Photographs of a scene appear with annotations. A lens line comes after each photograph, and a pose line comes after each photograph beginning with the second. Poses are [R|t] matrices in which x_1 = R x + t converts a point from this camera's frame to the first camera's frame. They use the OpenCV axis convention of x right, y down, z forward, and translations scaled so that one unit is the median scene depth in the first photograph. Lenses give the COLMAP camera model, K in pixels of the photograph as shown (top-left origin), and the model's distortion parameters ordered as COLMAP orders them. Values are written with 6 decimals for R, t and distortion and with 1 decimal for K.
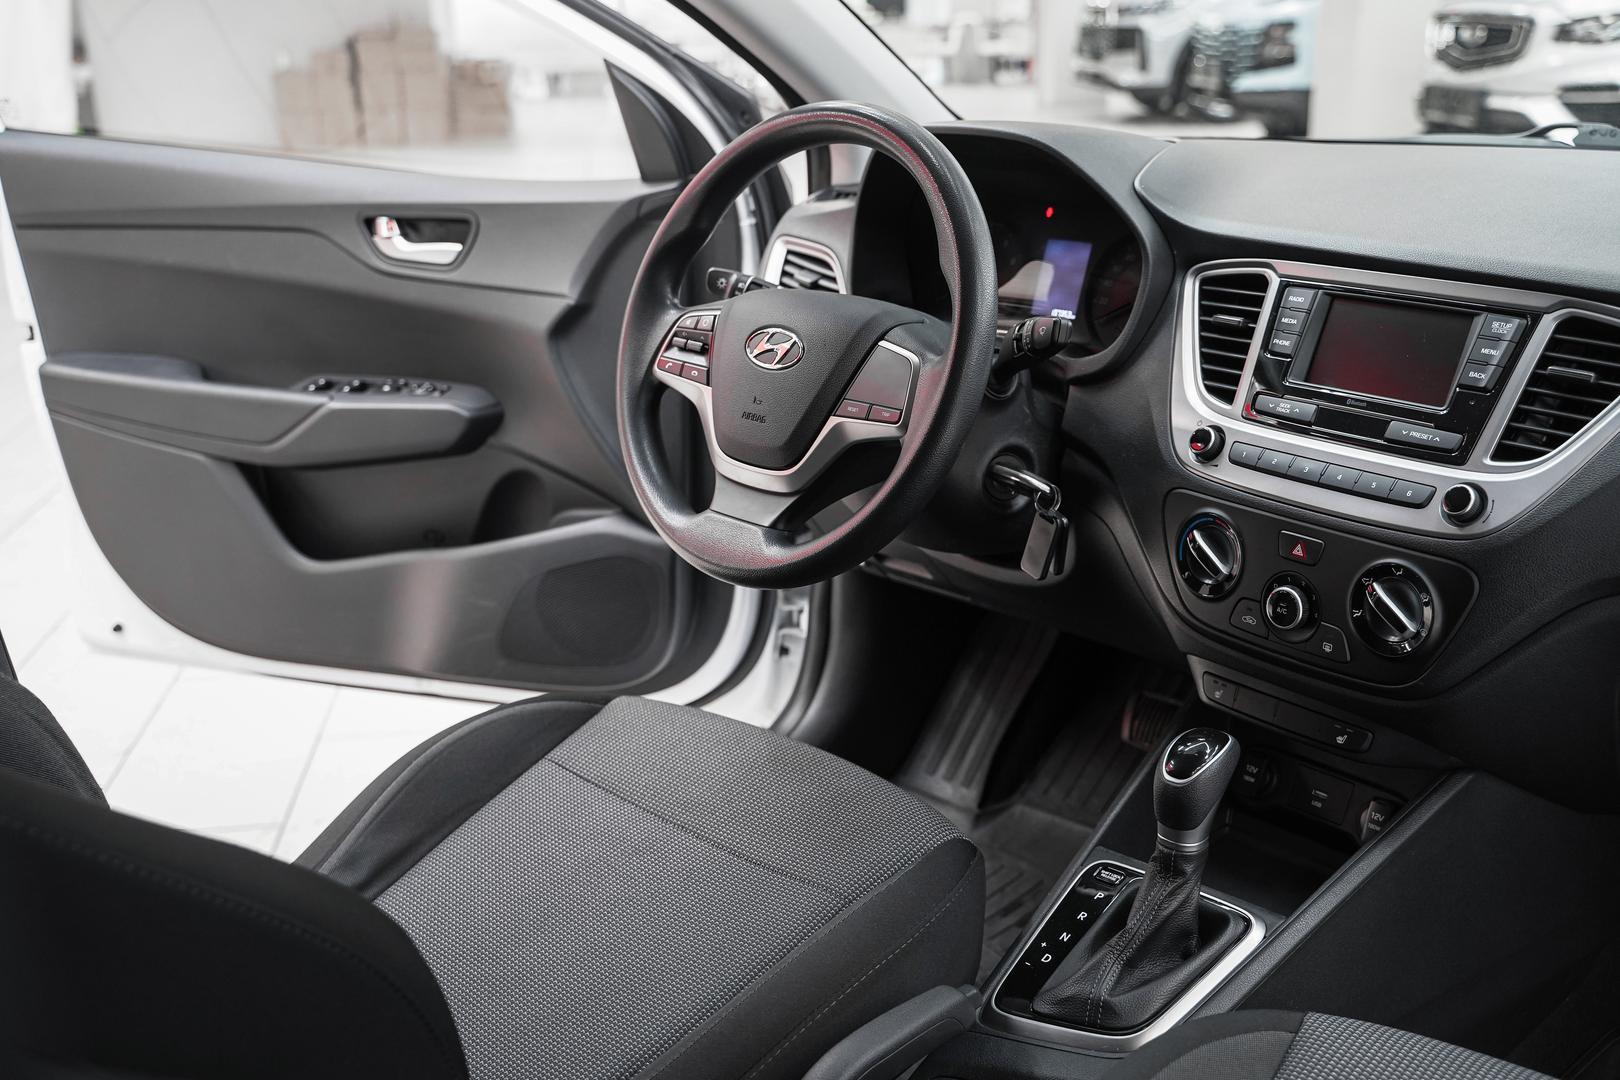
lens RADIAL K [[1705.5, 0, 810.0], [0, 1705.5, 540.0], [0, 0, 1]] dist [-0.004035, 0.021528]
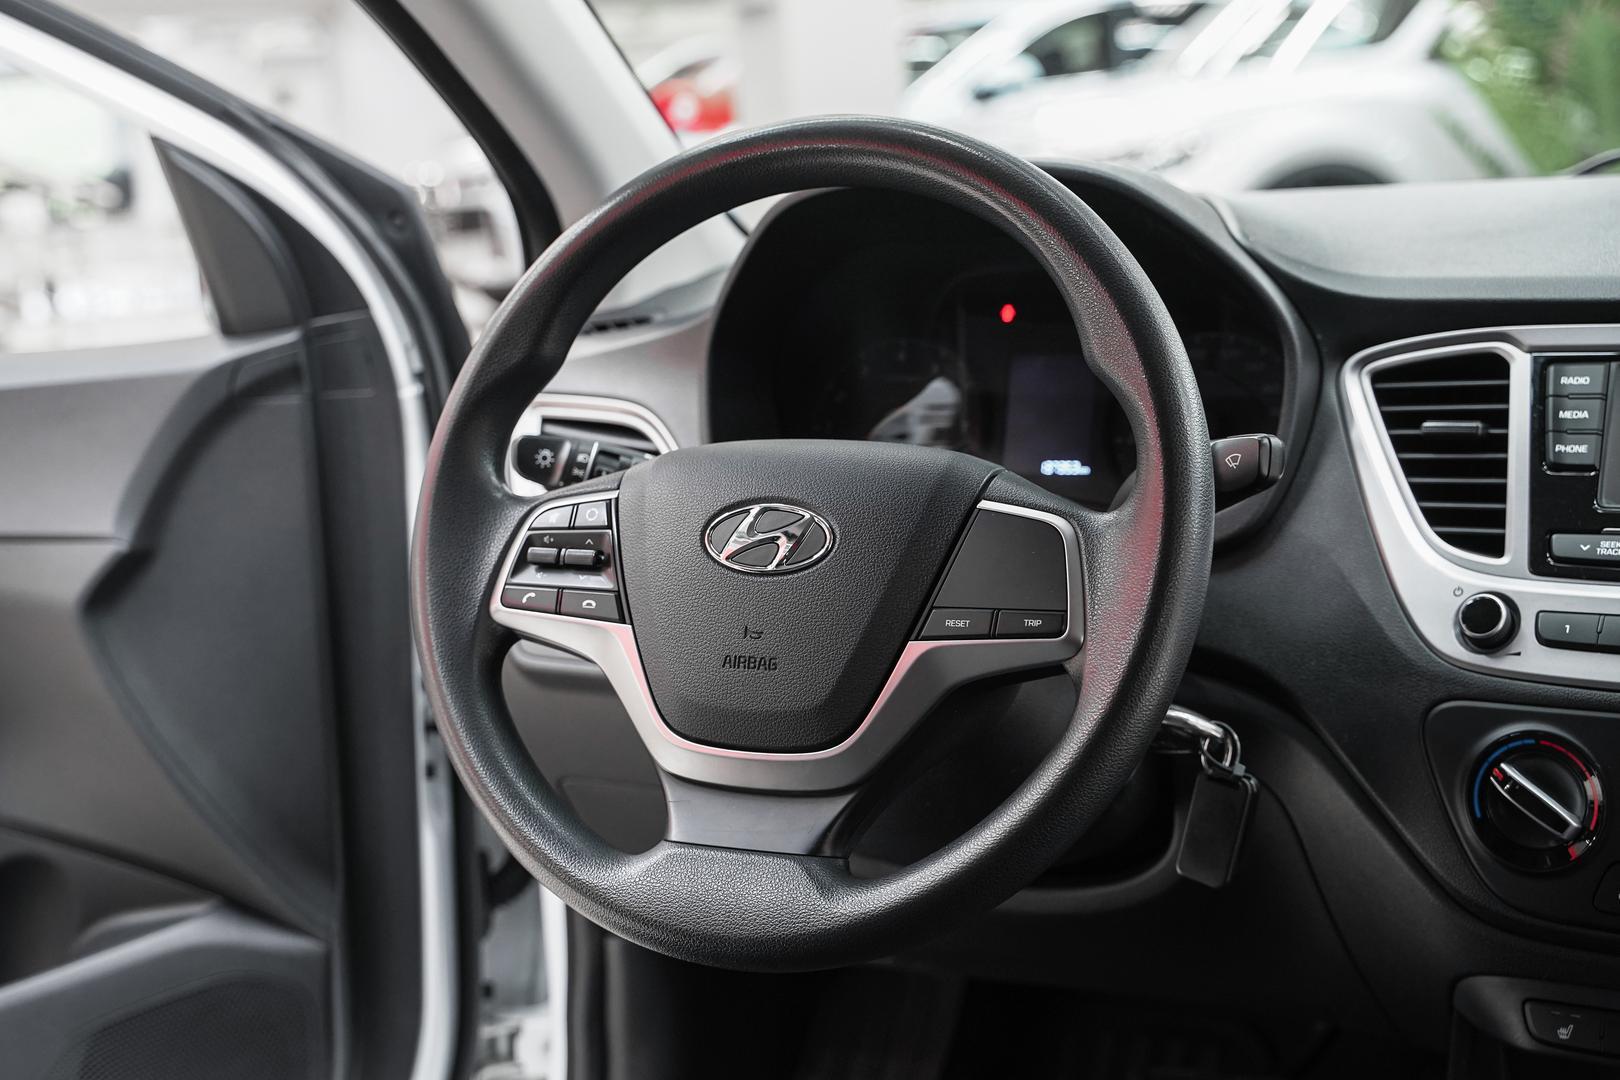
lens RADIAL K [[2332.3, 0, 810.0], [0, 2332.3, 540.0], [0, 0, 1]] dist [0.024932, 0.059225]
pose [[0.939636, -0.089311, 0.330315, -0.259532], [0.140017, 0.981175, -0.133010, -0.007188], [-0.312217, 0.171230, 0.934452, 0.272573]]
